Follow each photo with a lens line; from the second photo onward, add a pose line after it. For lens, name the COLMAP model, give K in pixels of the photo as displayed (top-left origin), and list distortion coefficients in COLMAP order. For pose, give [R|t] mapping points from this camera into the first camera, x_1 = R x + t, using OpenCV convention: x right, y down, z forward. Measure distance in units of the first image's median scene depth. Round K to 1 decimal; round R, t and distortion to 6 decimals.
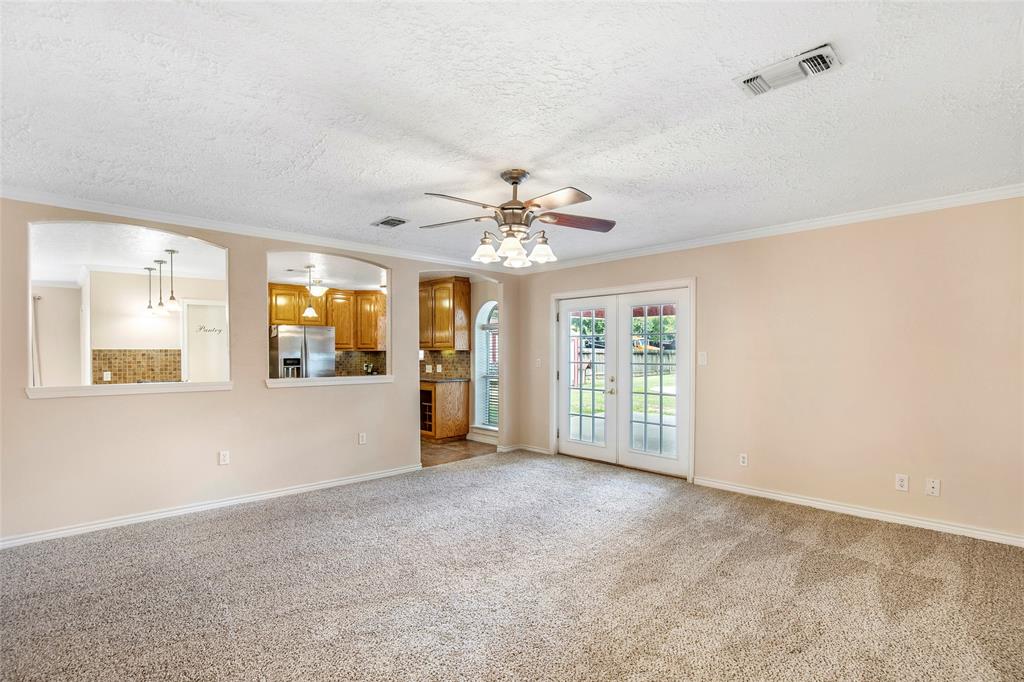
lens RADIAL K [[492.6, 0, 518.6], [0, 492.6, 352.0], [0, 0, 1]] dist [-0.024967, 0.000454]
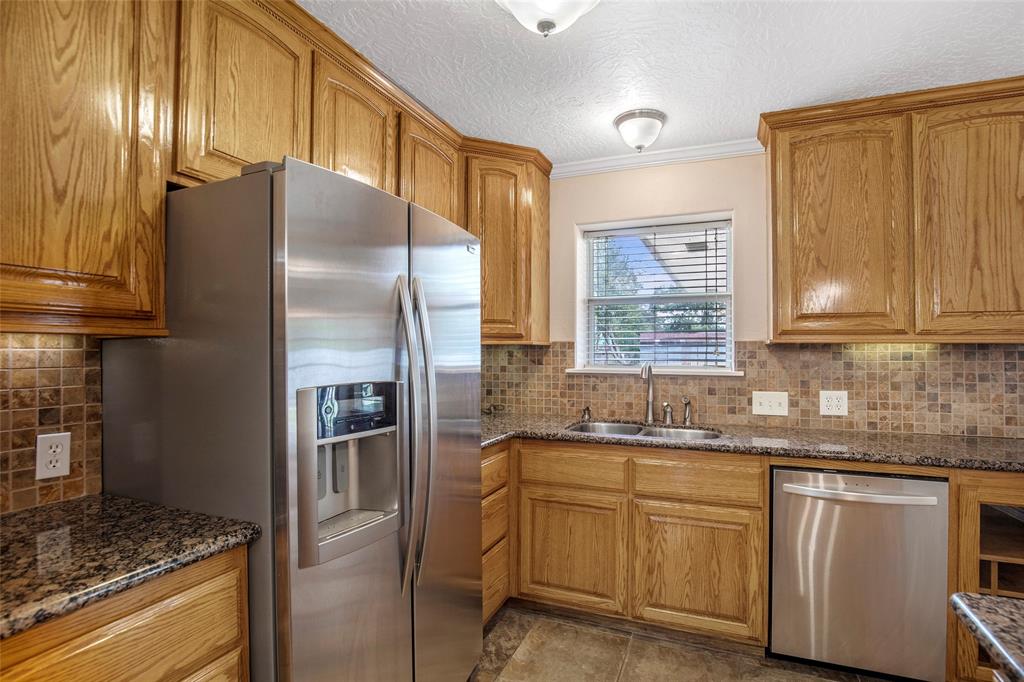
lens RADIAL K [[492.6, 0, 536.0], [0, 492.6, 343.6], [0, 0, 1]] dist [-0.024967, 0.000454]
pose [[0.913848, 0.008337, 0.405970, -0.554102], [-0.003897, 0.999923, -0.011762, 0.000888], [-0.406037, 0.009167, 0.913811, 0.968894]]
